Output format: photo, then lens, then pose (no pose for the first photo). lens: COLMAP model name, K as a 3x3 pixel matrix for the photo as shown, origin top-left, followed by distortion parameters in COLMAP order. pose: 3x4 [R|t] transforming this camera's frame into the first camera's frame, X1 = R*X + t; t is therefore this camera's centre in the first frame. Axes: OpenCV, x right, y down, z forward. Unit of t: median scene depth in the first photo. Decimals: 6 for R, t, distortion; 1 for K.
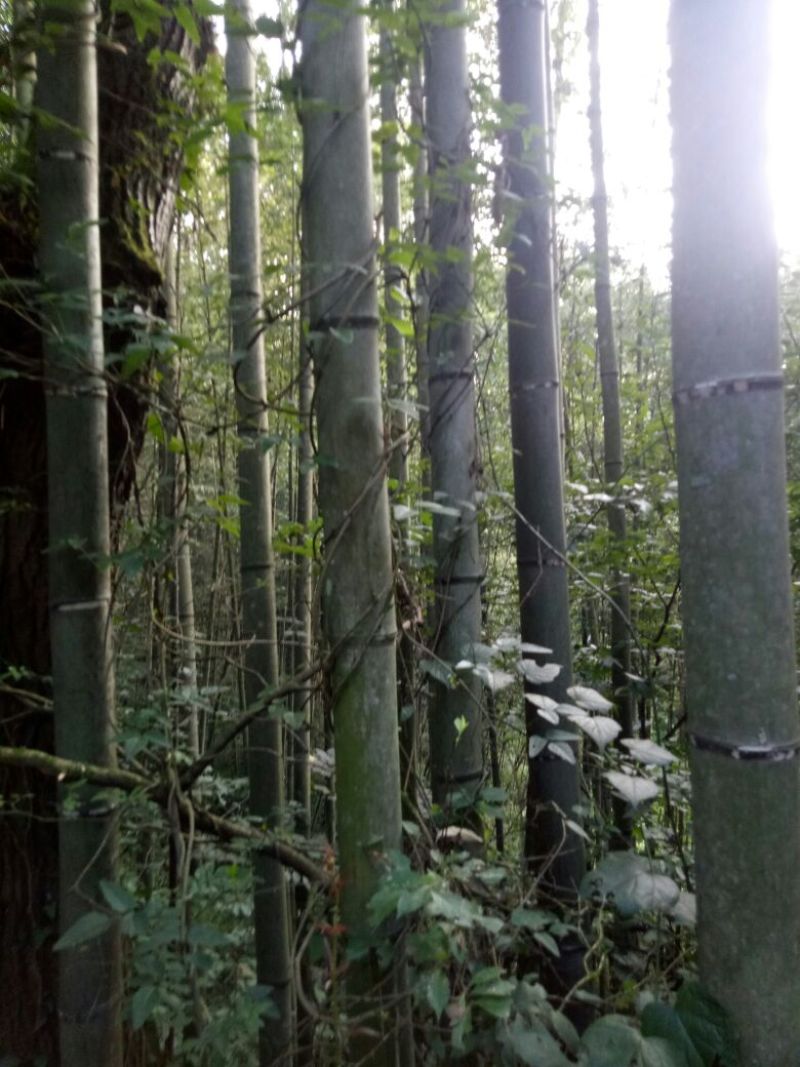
lens RADIAL K [[832.8, 0, 400.0], [0, 832.8, 533.5], [0, 0, 1]] dist [0.068166, -0.001046]
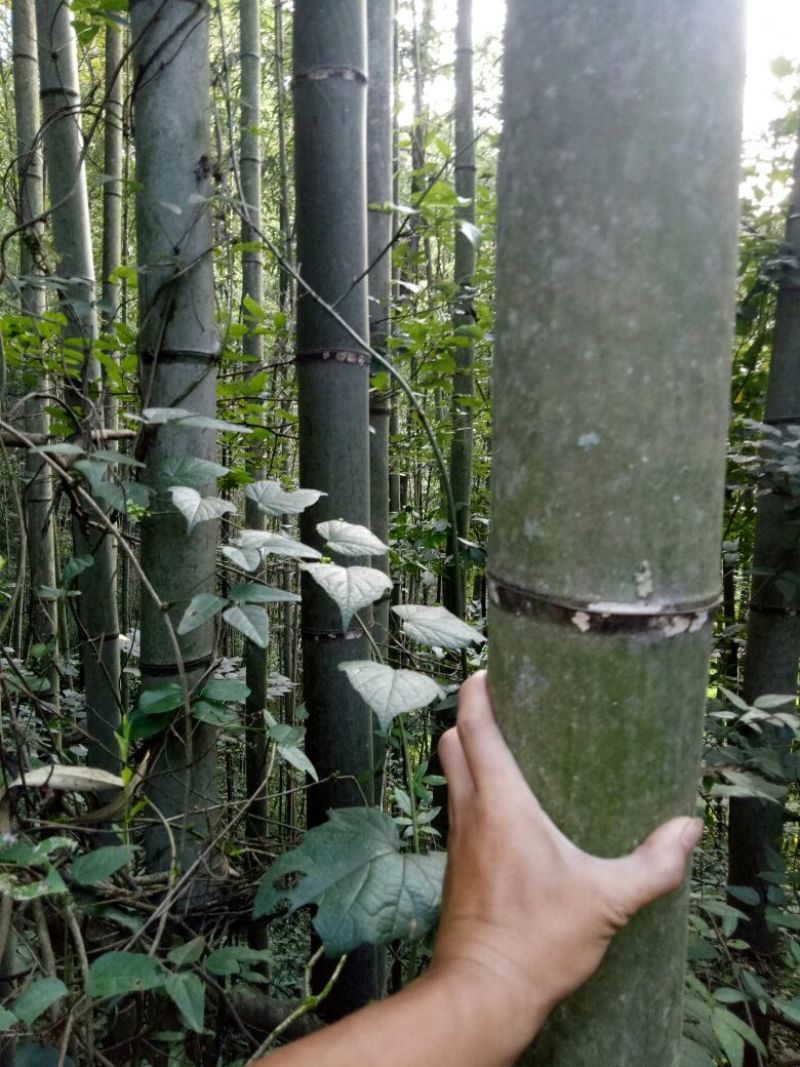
lens RADIAL K [[763.4, 0, 400.0], [0, 763.4, 533.5], [0, 0, 1]] dist [0.039102, 0.000041]
pose [[0.990294, 0.029929, 0.135725, 0.238093], [-0.045469, 0.992567, 0.112889, 0.167799], [-0.131338, -0.117964, 0.984294, 0.600599]]
